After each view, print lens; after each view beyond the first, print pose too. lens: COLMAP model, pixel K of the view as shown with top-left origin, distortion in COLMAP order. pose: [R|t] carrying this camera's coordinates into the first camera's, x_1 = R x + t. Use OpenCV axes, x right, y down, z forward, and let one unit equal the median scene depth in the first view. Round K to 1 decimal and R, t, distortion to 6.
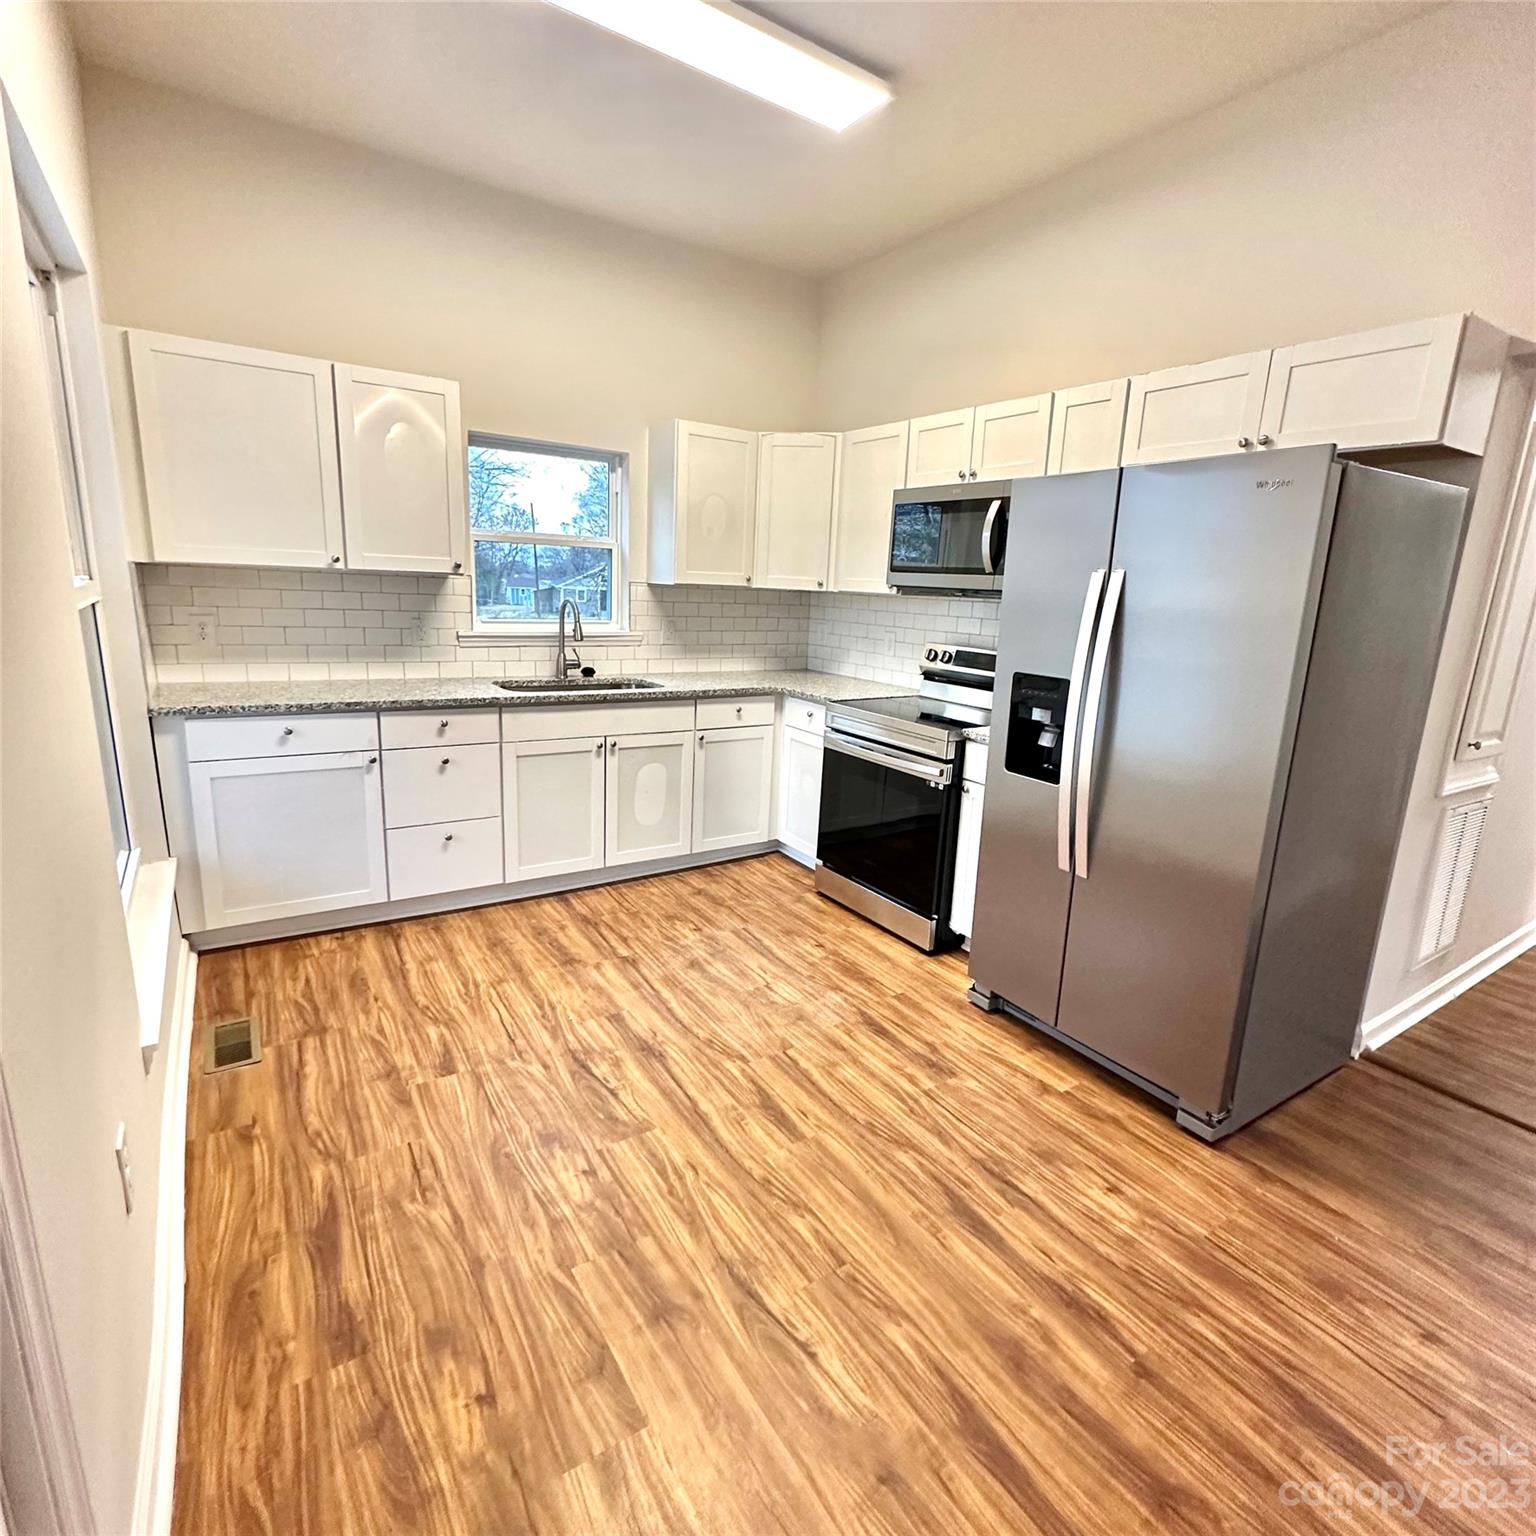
lens RADIAL K [[811.6, 0, 764.4], [0, 811.6, 765.8], [0, 0, 1]] dist [-0.000831, -0.000340]
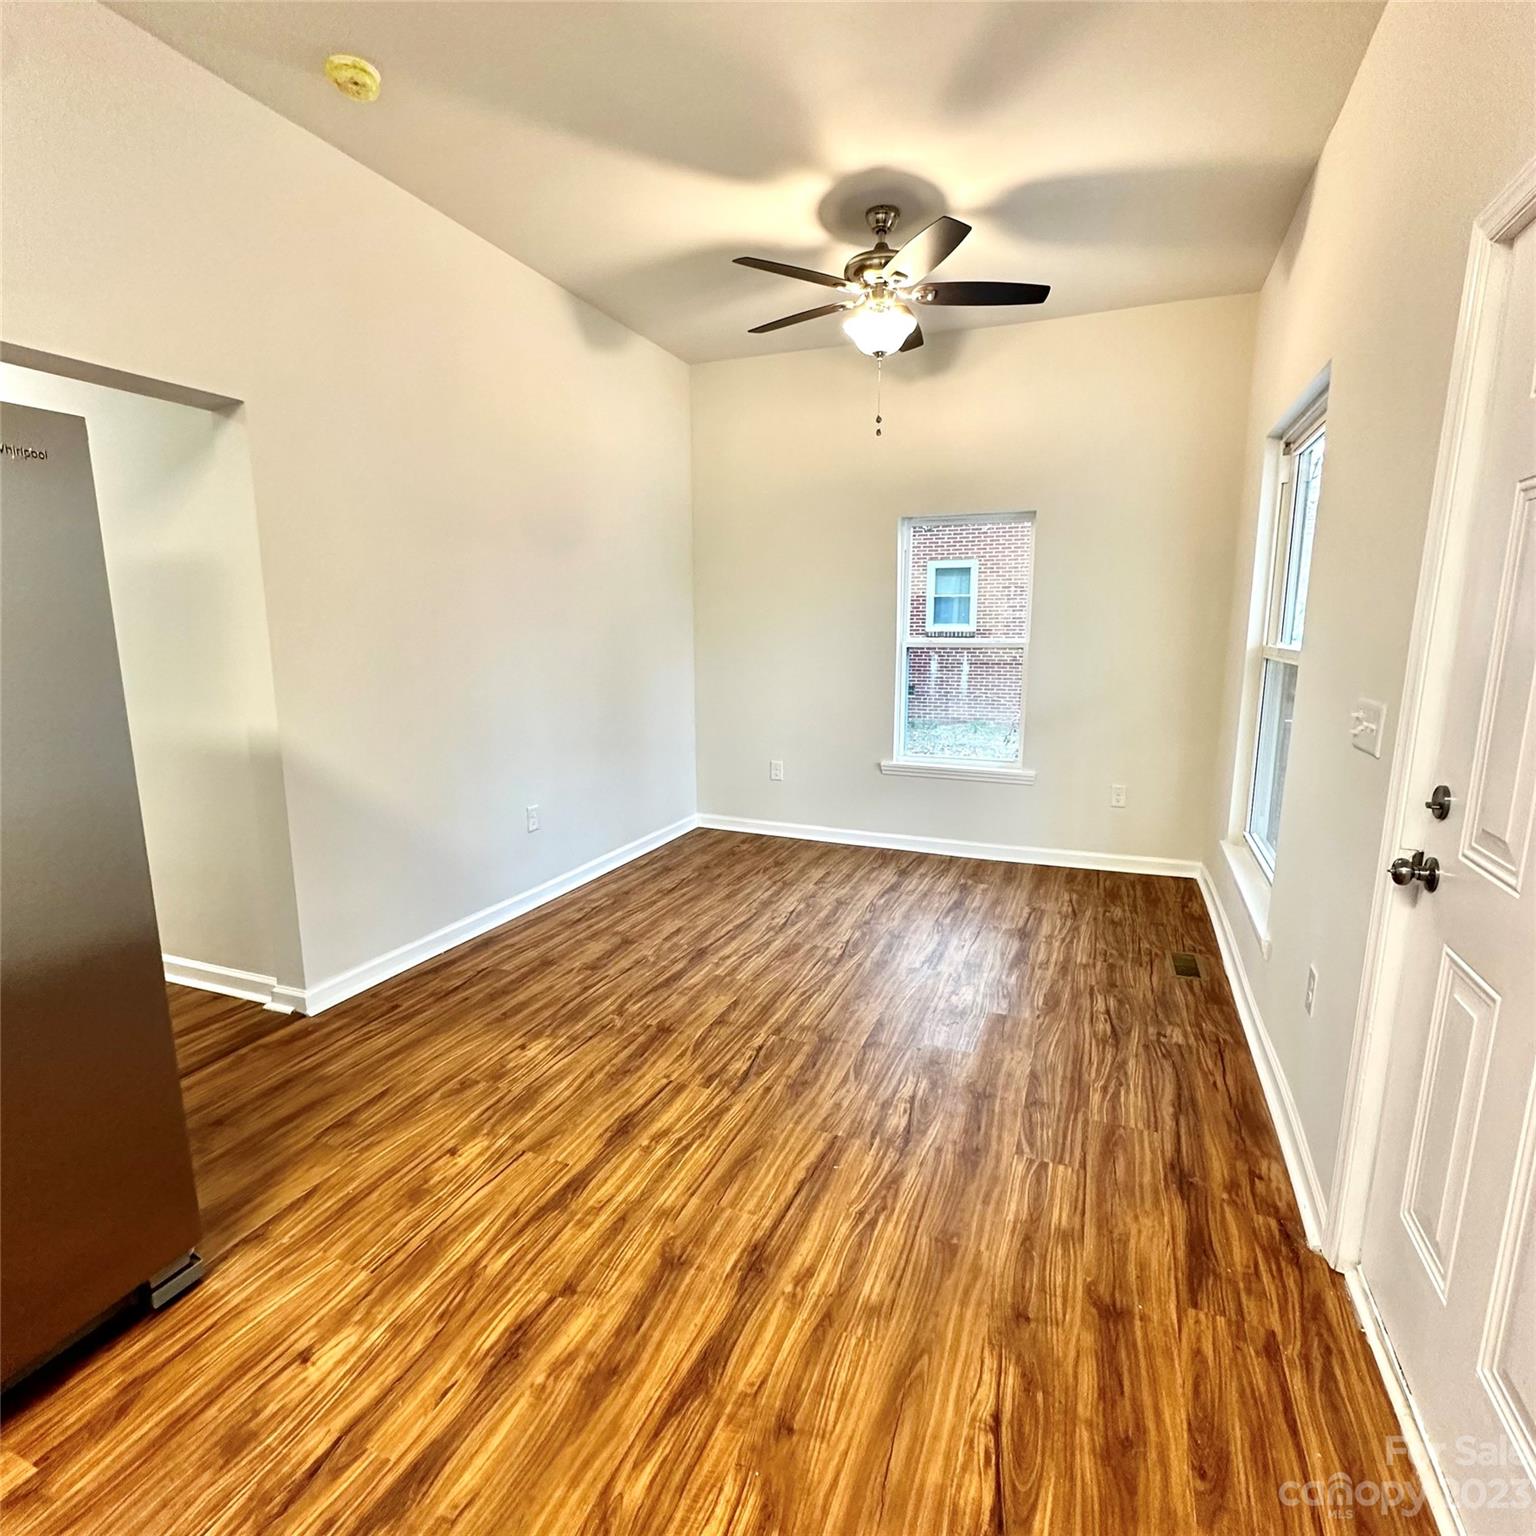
lens RADIAL K [[811.6, 0, 763.4], [0, 811.6, 769.6], [0, 0, 1]] dist [-0.000831, -0.000340]
pose [[-0.561358, -0.193544, 0.804623, -0.427108], [0.163877, 0.927018, 0.337317, -0.252061], [-0.811185, 0.321215, -0.488671, 1.007688]]
